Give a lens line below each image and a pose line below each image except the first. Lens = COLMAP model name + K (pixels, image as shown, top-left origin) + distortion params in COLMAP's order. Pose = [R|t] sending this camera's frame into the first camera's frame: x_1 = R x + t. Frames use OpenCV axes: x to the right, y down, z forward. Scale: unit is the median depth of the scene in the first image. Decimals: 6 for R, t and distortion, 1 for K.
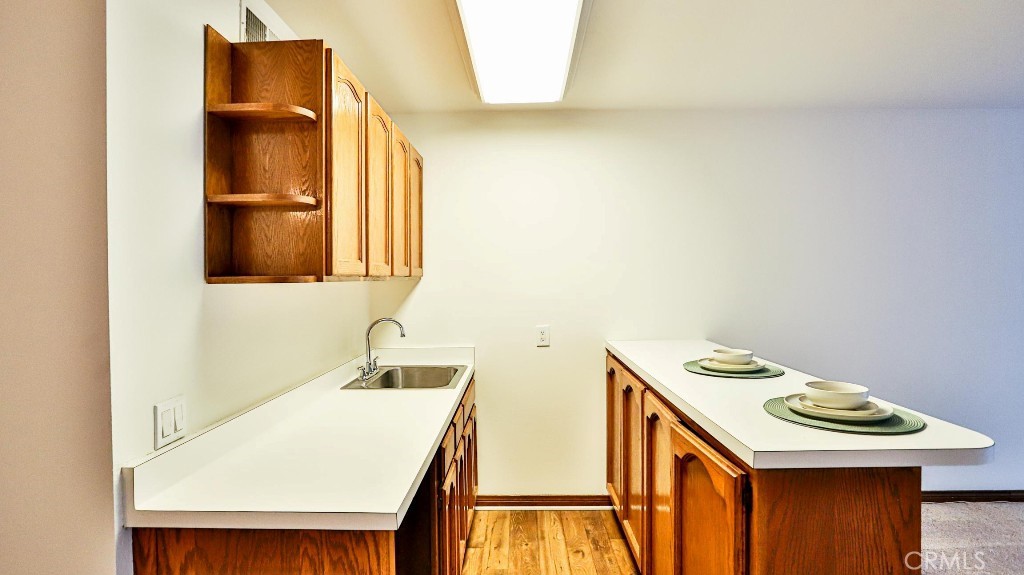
lens RADIAL K [[503.9, 0, 510.9], [0, 503.9, 282.6], [0, 0, 1]] dist [-0.014020, 0.000550]
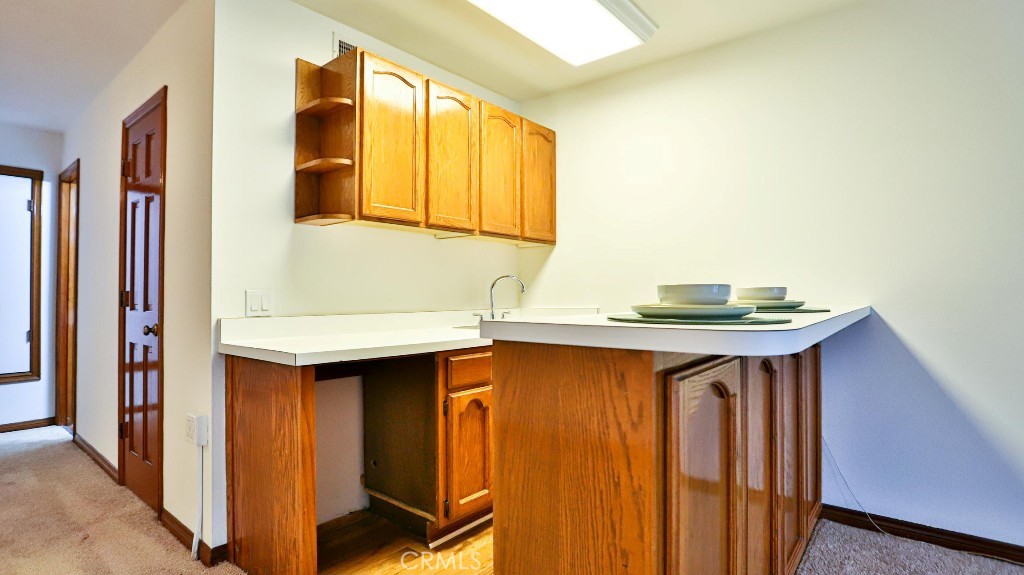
lens RADIAL K [[503.9, 0, 511.0], [0, 503.9, 286.1], [0, 0, 1]] dist [-0.014020, 0.000550]
pose [[0.788244, -0.002077, -0.615359, 1.115308], [-0.011509, 0.999770, -0.018117, 0.275582], [0.615255, 0.021363, 0.788039, 0.240103]]
